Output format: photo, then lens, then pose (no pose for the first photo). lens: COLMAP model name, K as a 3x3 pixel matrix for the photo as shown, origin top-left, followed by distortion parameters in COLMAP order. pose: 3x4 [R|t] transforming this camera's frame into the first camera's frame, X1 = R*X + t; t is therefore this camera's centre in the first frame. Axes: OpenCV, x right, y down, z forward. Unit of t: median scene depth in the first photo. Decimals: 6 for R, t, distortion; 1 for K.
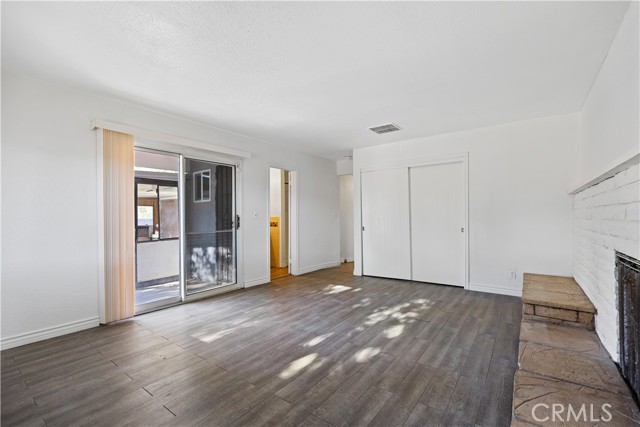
lens RADIAL K [[279.5, 0, 321.5], [0, 279.5, 215.0], [0, 0, 1]] dist [-0.005147, -0.001001]
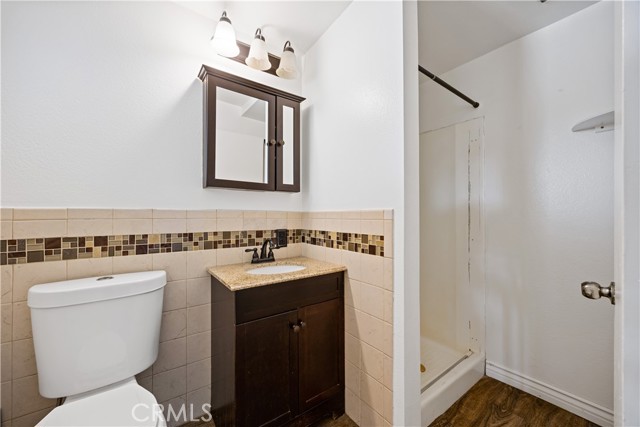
lens RADIAL K [[254.6, 0, 319.6], [0, 254.6, 214.0], [0, 0, 1]] dist [0.001532, 0.000017]
pose [[0.945264, 0.008566, -0.326193, -0.267894], [-0.007345, 0.999961, 0.004973, 0.017503], [0.326223, -0.002305, 0.945290, 1.528972]]
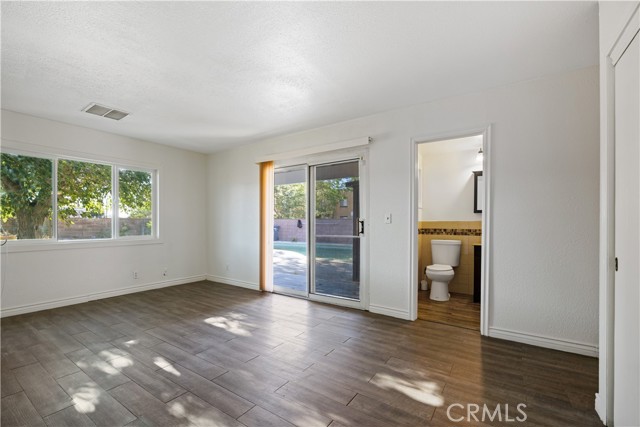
lens RADIAL K [[279.5, 0, 322.2], [0, 279.5, 220.0], [0, 0, 1]] dist [-0.005147, -0.001001]
pose [[0.044695, 0.001076, -0.999000, 0.662524], [0.004607, 0.999989, 0.001283, 0.003998], [0.998990, -0.004660, 0.044690, 1.105114]]
